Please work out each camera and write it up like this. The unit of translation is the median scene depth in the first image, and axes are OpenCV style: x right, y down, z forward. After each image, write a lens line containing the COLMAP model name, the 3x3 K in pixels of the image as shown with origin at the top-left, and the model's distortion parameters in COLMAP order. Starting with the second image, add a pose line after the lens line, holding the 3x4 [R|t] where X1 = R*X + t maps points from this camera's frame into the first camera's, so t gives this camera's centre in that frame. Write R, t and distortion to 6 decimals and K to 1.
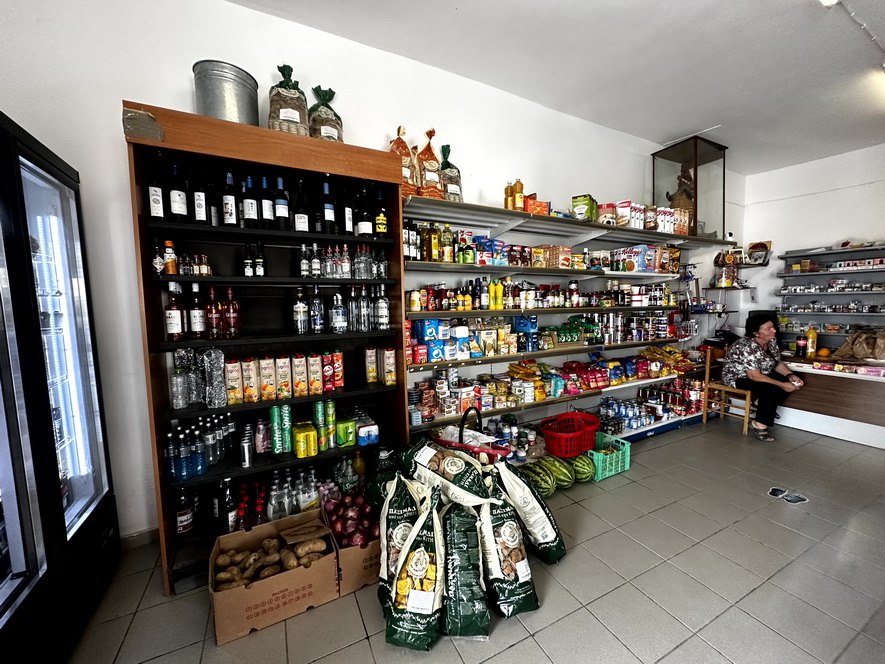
lens RADIAL K [[351.8, 0, 442.0], [0, 351.8, 332.4], [0, 0, 1]] dist [-0.004528, 0.000438]
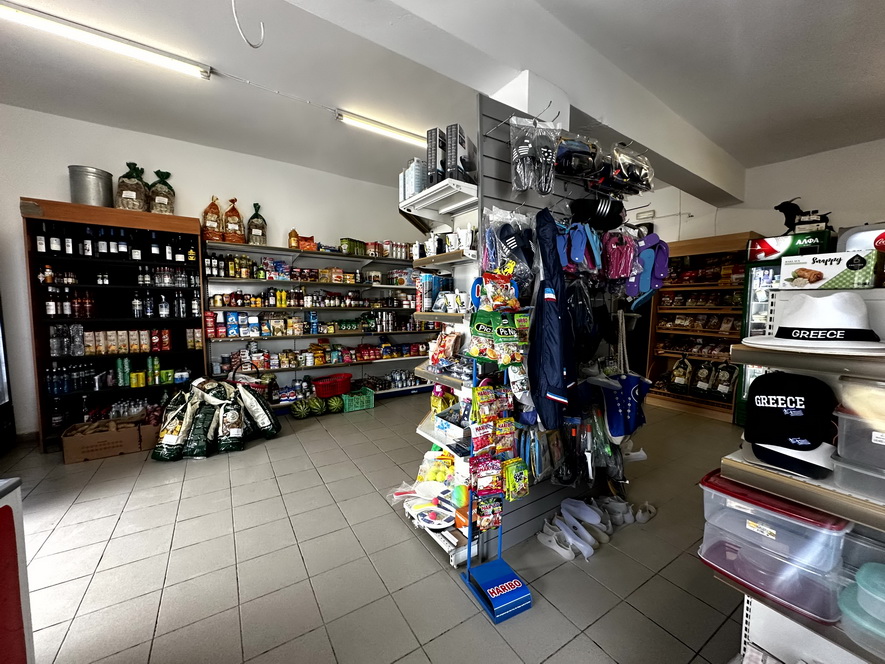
lens RADIAL K [[351.8, 0, 445.1], [0, 351.8, 332.6], [0, 0, 1]] dist [-0.004528, 0.000438]
pose [[0.993515, 0.013073, 0.112949, 0.915618], [-0.011921, 0.999870, -0.010874, 0.078370], [-0.113077, 0.009457, 0.993541, -0.893408]]
